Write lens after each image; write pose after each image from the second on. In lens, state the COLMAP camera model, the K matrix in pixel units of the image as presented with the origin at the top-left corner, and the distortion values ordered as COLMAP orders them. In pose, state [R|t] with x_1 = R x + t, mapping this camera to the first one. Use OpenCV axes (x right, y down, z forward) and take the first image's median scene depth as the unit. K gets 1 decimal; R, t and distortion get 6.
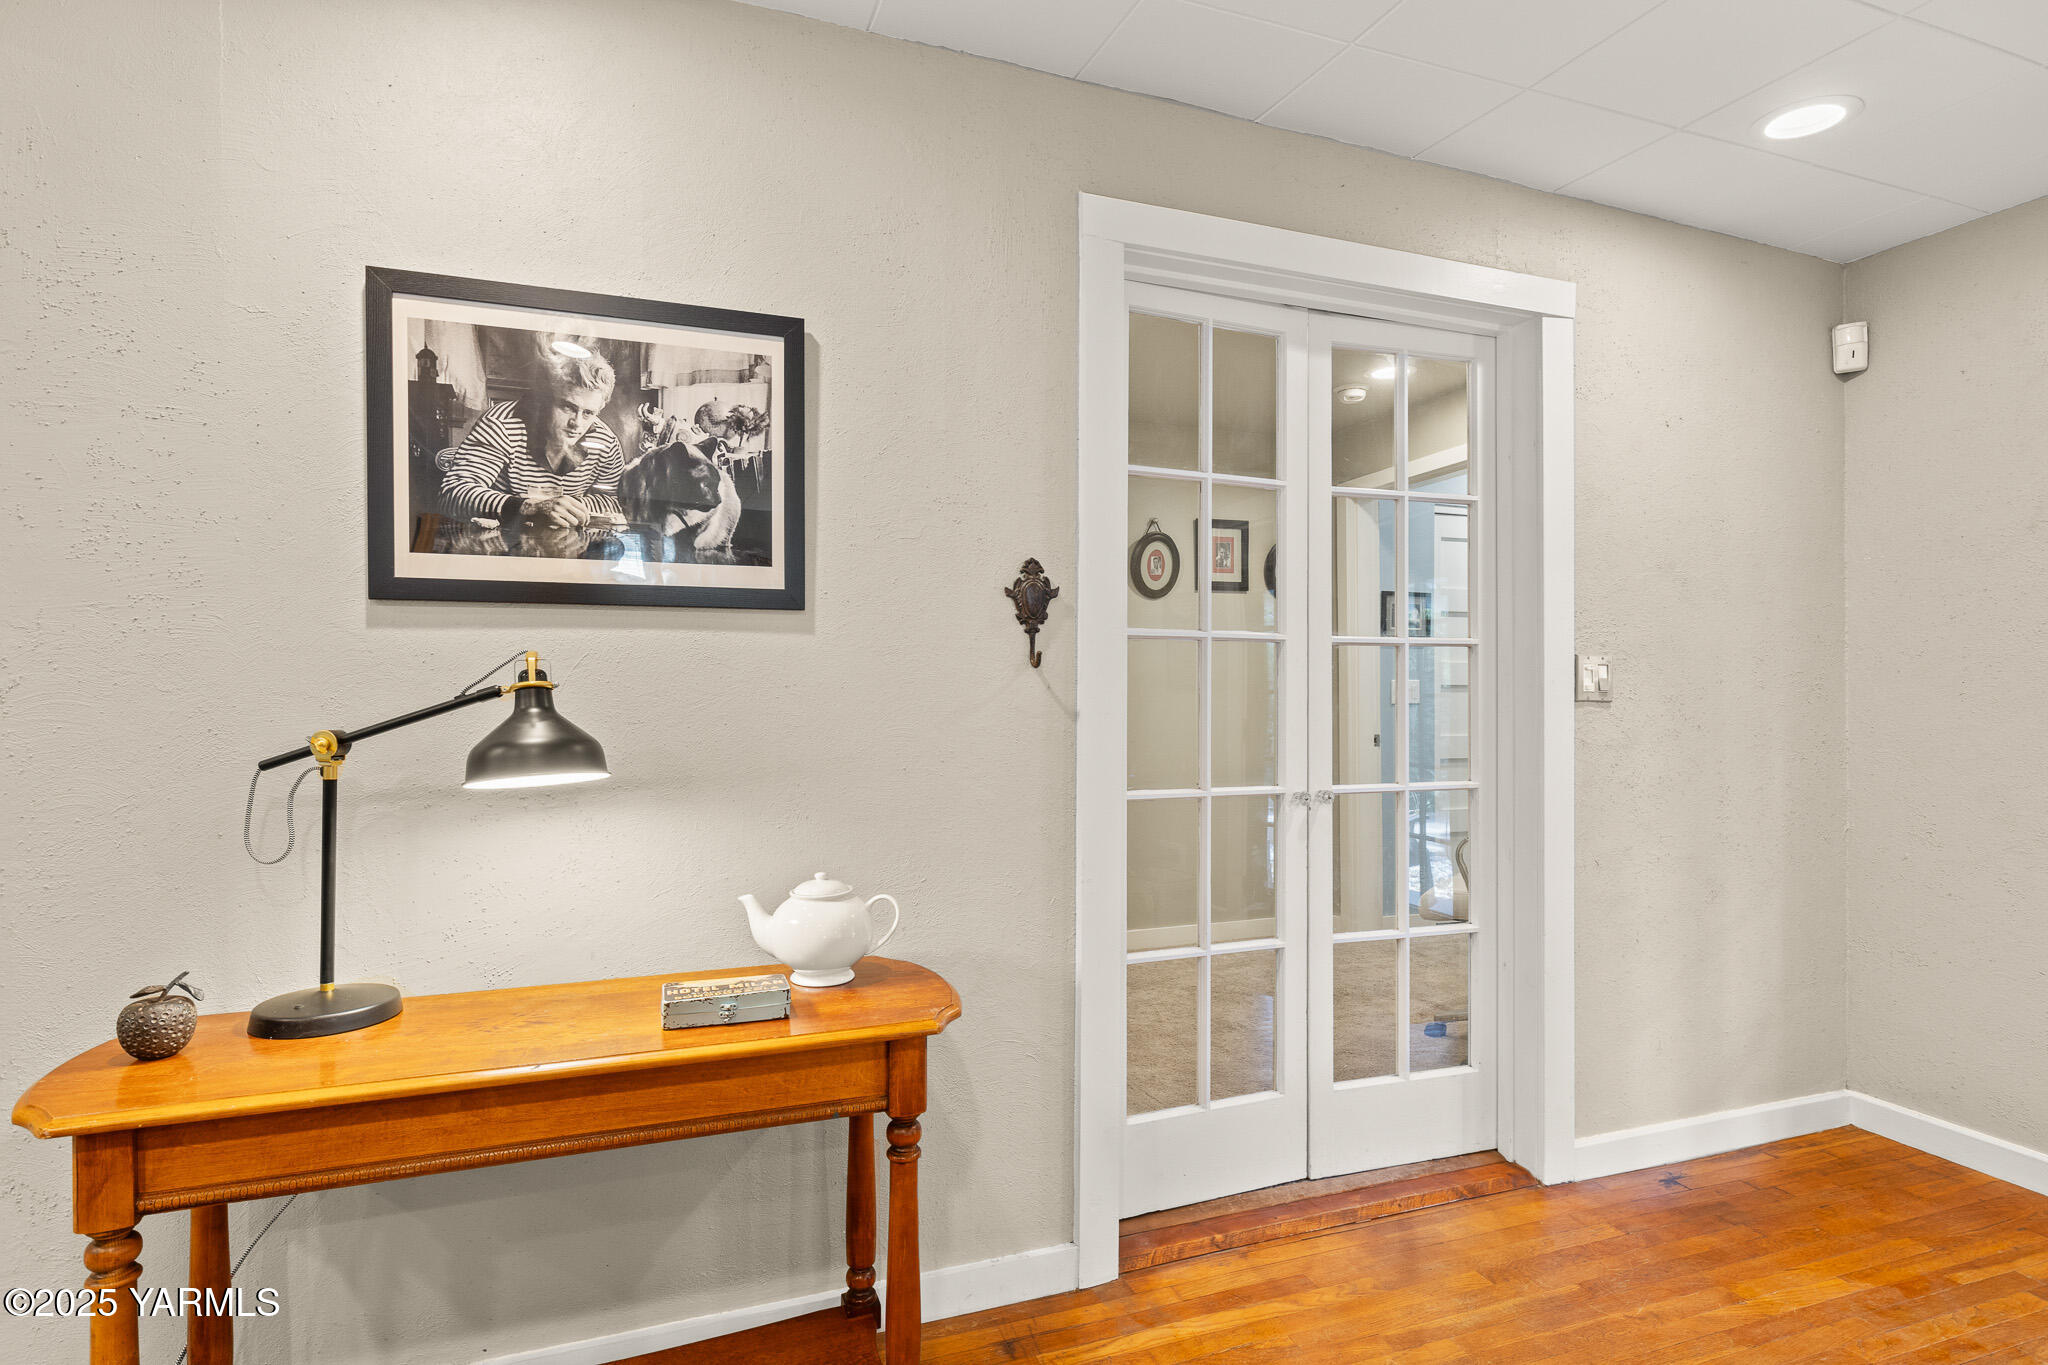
lens RADIAL K [[1049.0, 0, 1038.9], [0, 1049.0, 697.7], [0, 0, 1]] dist [-0.003886, 0.000037]
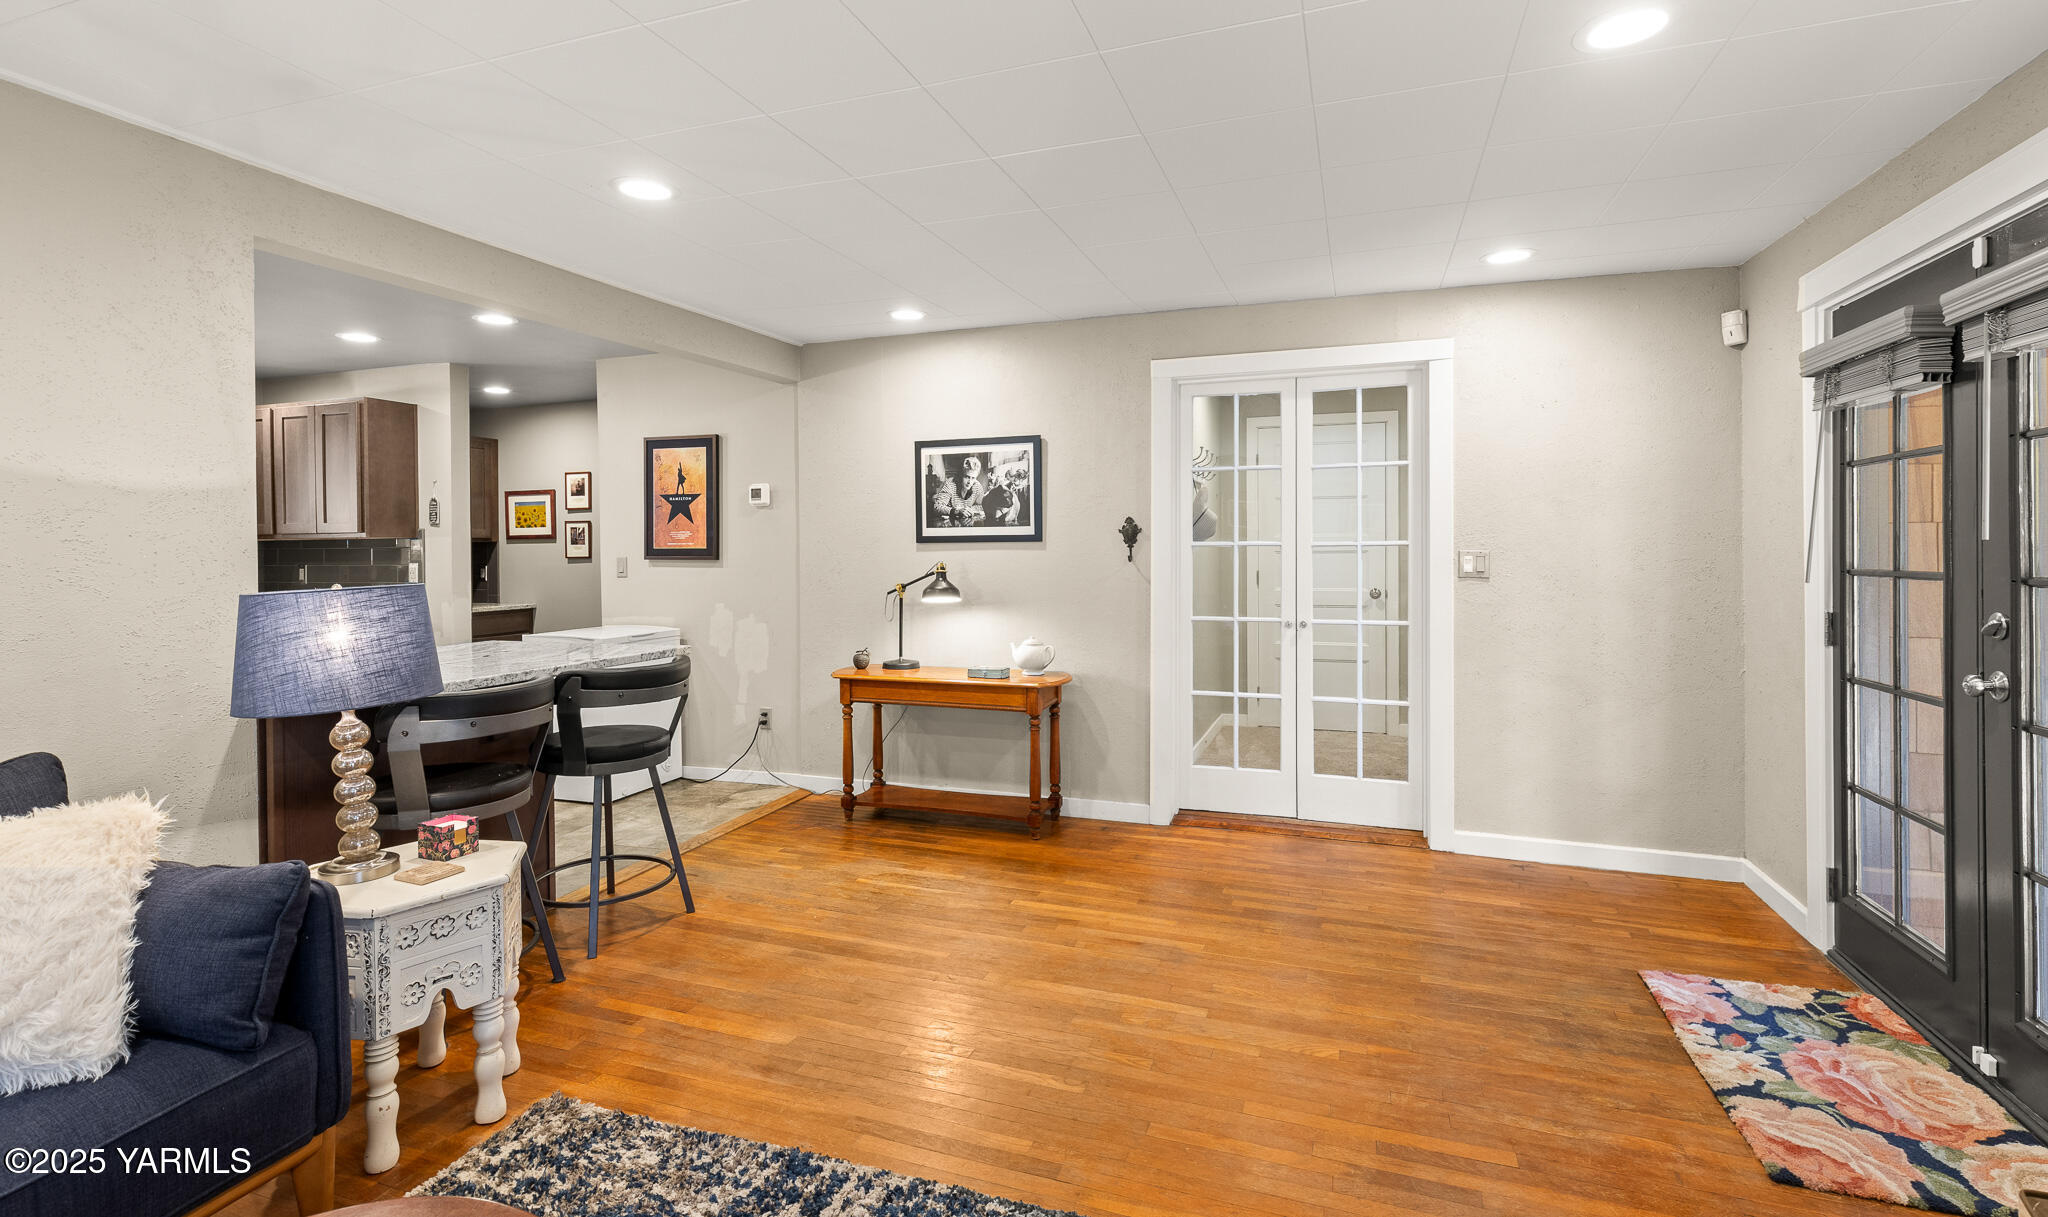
lens RADIAL K [[932.8, 0, 1025.6], [0, 932.8, 551.6], [0, 0, 1]] dist [0.000051, 0.000033]
pose [[0.762607, -0.003289, -0.646854, 1.318833], [0.003416, 0.999994, -0.001058, -0.055949], [0.646853, -0.001403, 0.762613, -0.875382]]
